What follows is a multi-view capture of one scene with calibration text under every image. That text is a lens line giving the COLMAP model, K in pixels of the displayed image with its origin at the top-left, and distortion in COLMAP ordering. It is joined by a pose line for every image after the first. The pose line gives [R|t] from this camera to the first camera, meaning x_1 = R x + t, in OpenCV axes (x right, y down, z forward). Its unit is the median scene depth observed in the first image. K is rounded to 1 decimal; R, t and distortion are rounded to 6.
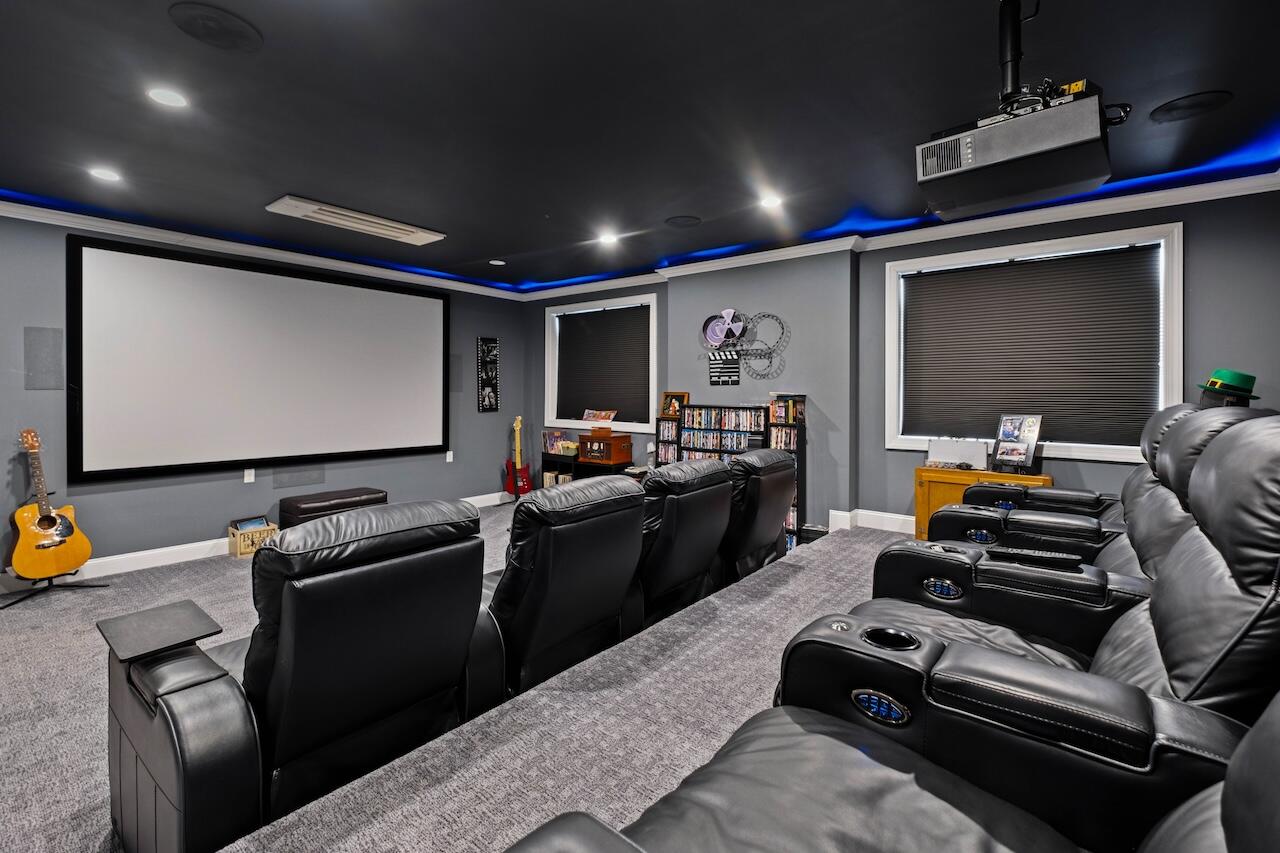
lens RADIAL K [[558.5, 0, 655.9], [0, 558.5, 400.8], [0, 0, 1]] dist [0.002403, -0.005810]
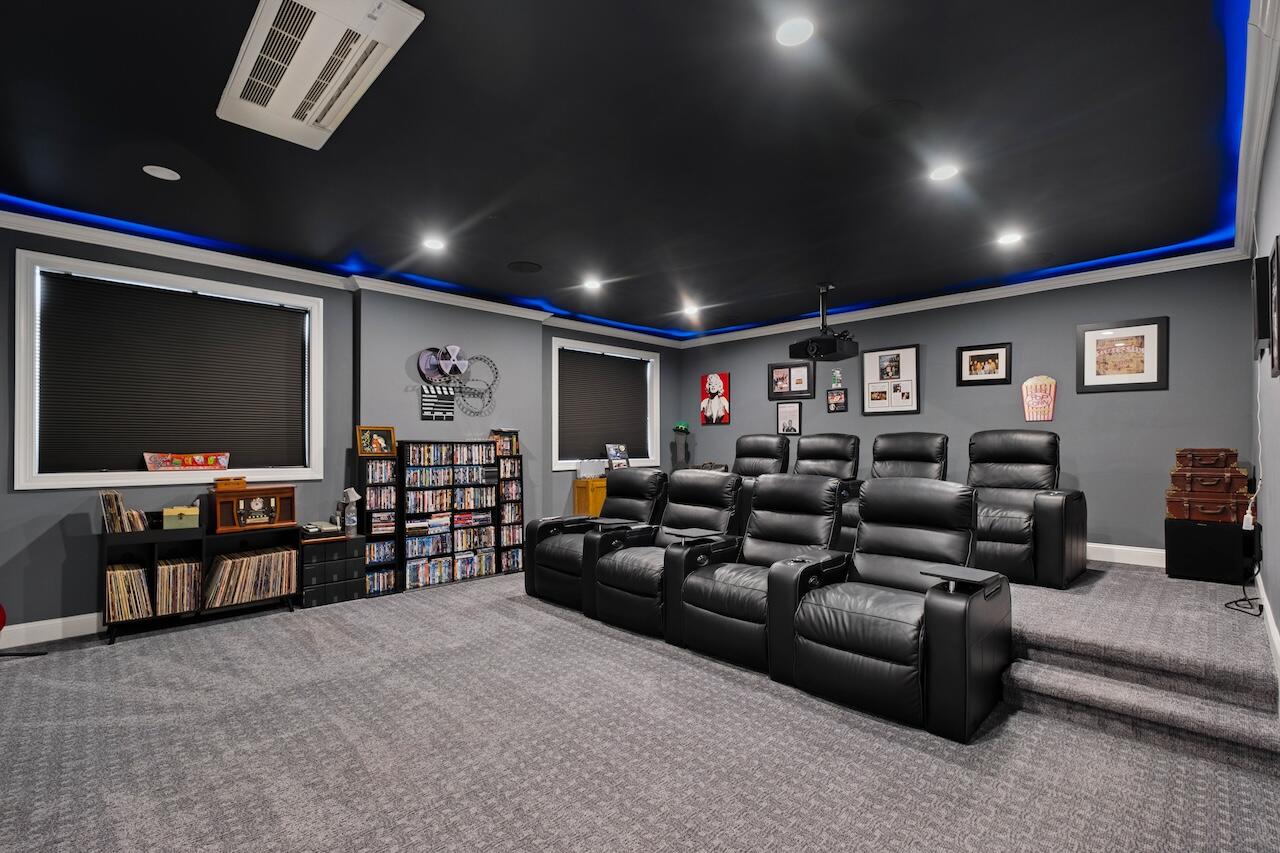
lens RADIAL K [[558.5, 0, 641.9], [0, 558.5, 430.6], [0, 0, 1]] dist [0.002403, -0.005810]
pose [[0.137669, 0.013809, 0.990382, -0.817439], [0.010605, 0.999825, -0.015415, 0.008938], [-0.990421, 0.012625, 0.137499, 0.517618]]
